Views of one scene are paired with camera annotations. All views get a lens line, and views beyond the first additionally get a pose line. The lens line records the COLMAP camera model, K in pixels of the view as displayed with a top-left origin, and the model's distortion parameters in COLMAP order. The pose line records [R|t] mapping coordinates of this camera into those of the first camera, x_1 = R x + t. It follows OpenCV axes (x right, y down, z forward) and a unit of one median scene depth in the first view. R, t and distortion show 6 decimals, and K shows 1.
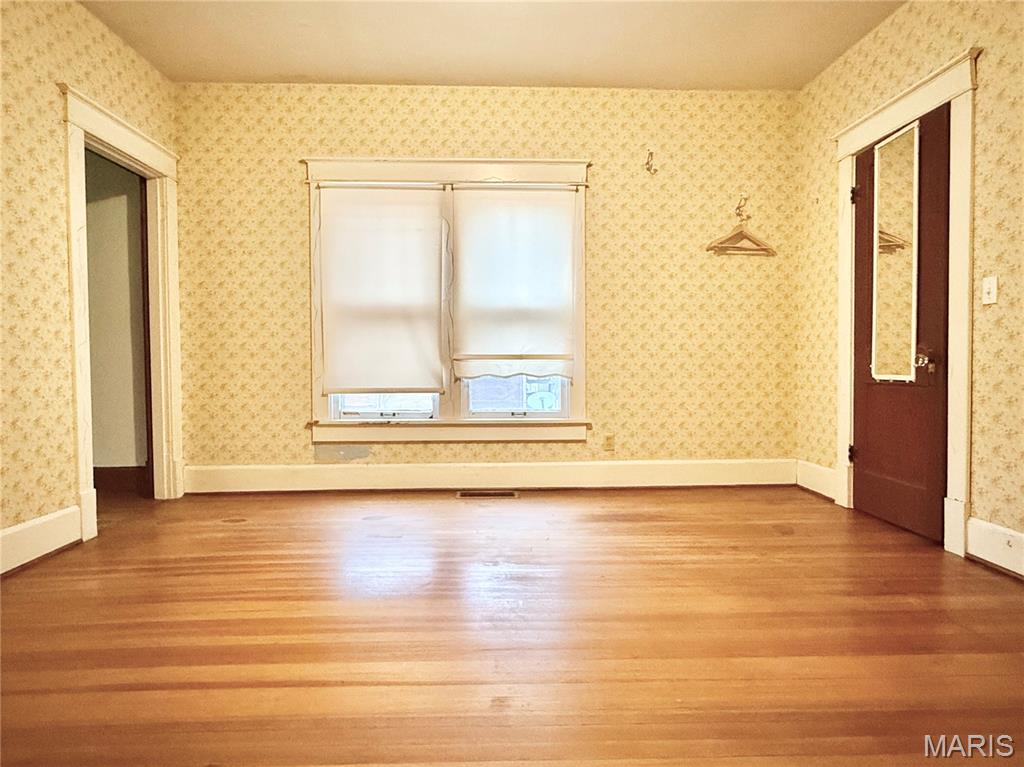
lens RADIAL K [[592.9, 0, 512.0], [0, 592.9, 383.5], [0, 0, 1]] dist [0.003126, 0.000442]
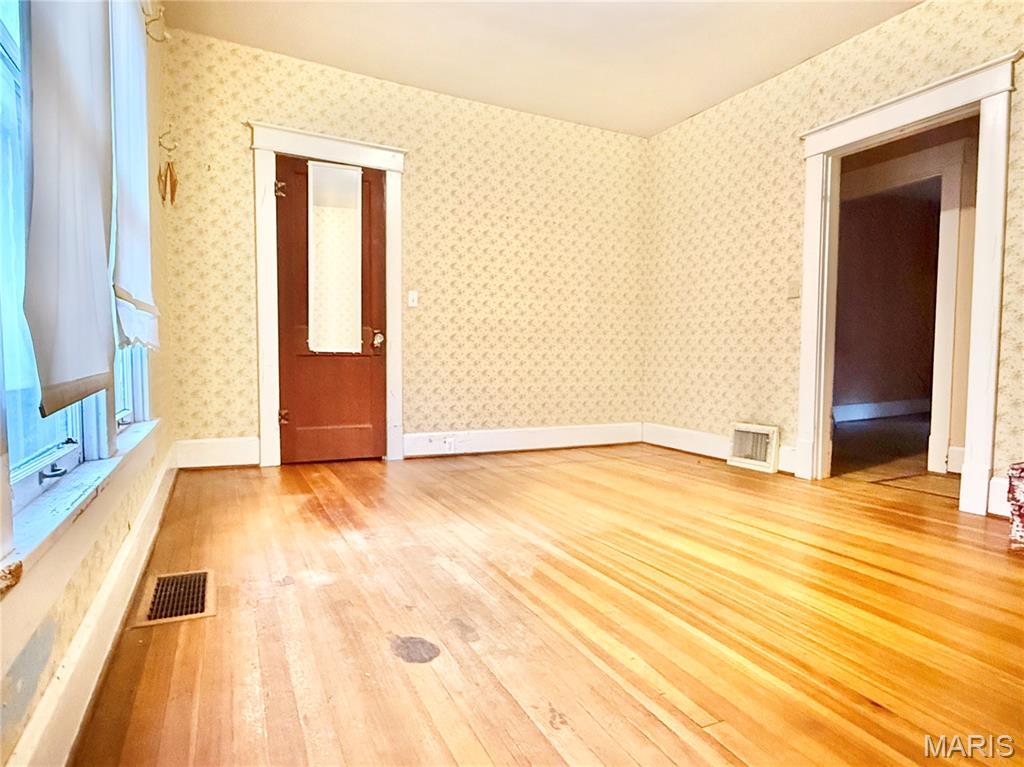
lens RADIAL K [[580.8, 0, 518.8], [0, 580.8, 386.6], [0, 0, 1]] dist [-0.001775, -0.001308]
pose [[-0.420969, -0.044261, 0.905995, -0.794017], [0.021502, 0.998041, 0.058749, 0.004544], [-0.906820, 0.044212, -0.419192, 1.338964]]
